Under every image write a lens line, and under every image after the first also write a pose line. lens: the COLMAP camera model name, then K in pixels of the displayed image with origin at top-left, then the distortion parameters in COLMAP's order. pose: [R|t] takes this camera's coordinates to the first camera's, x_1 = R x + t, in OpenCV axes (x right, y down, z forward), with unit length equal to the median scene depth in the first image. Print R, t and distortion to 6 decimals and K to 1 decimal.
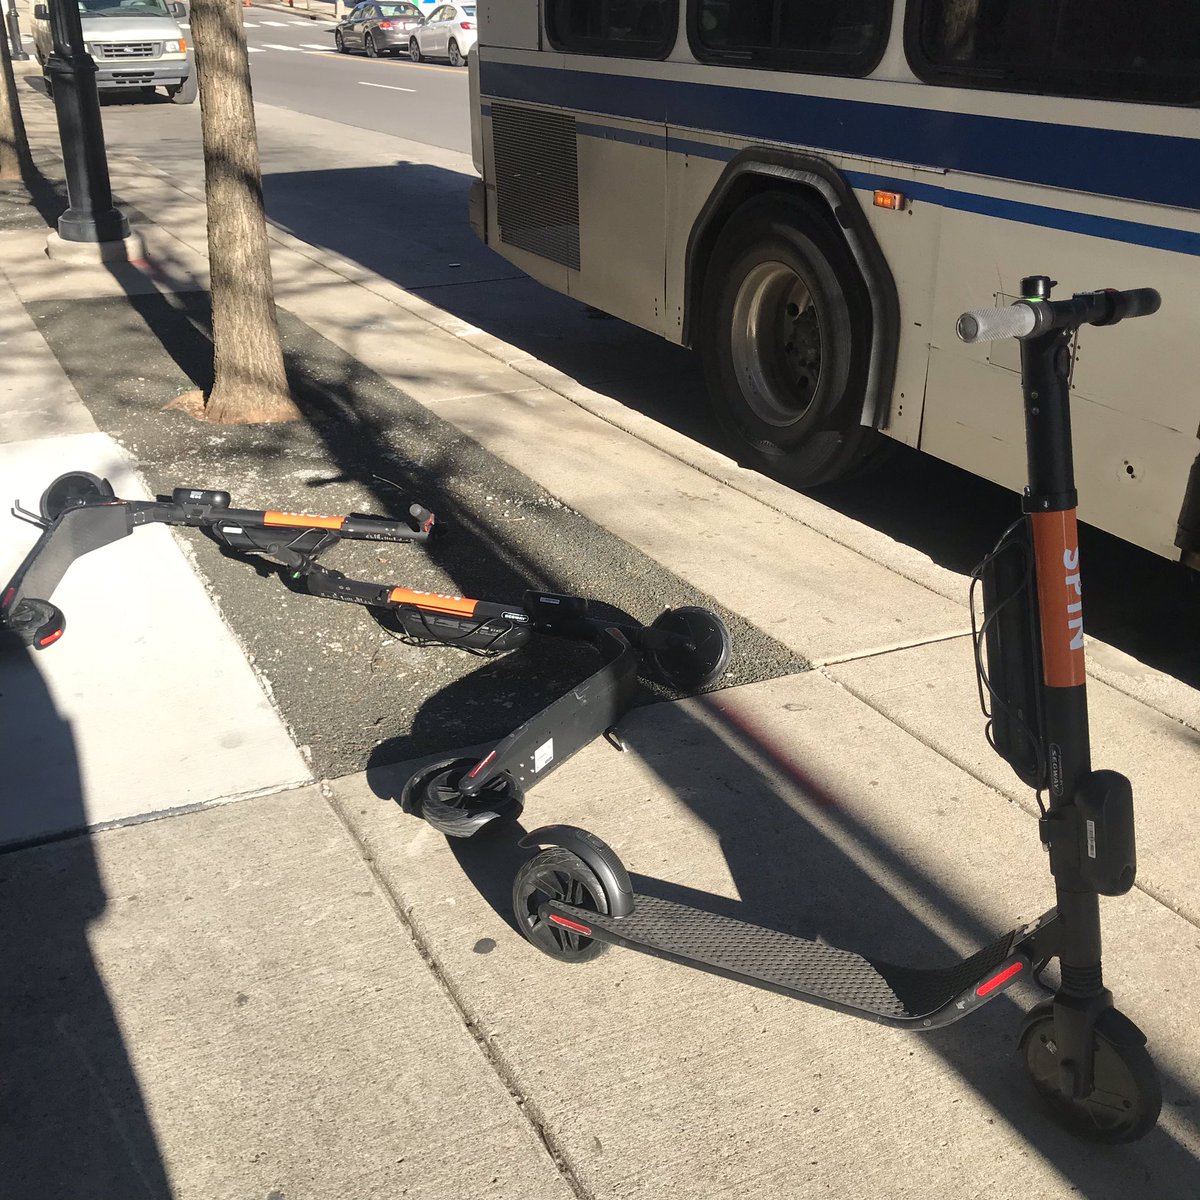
lens RADIAL K [[1248.4, 0, 551.2], [0, 1248.4, 602.0], [0, 0, 1]] dist [0.022110, -0.013472]
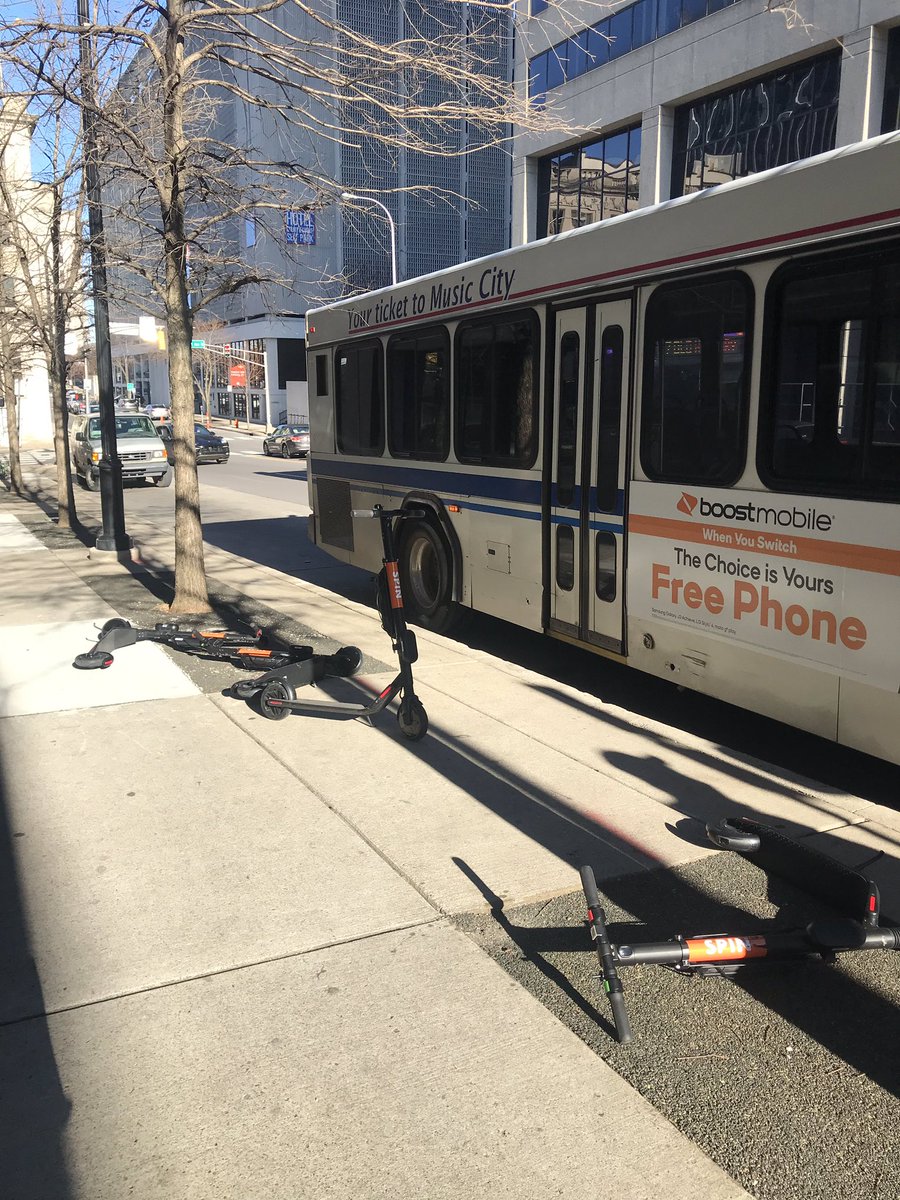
lens RADIAL K [[1004.1, 0, 450.0], [0, 1004.1, 600.0], [0, 0, 1]] dist [-0.000621, -0.005263]
pose [[0.999763, -0.018393, 0.011634, 0.165777], [0.020810, 0.964433, -0.263509, 0.260814], [-0.006373, 0.263688, 0.964587, -0.599660]]
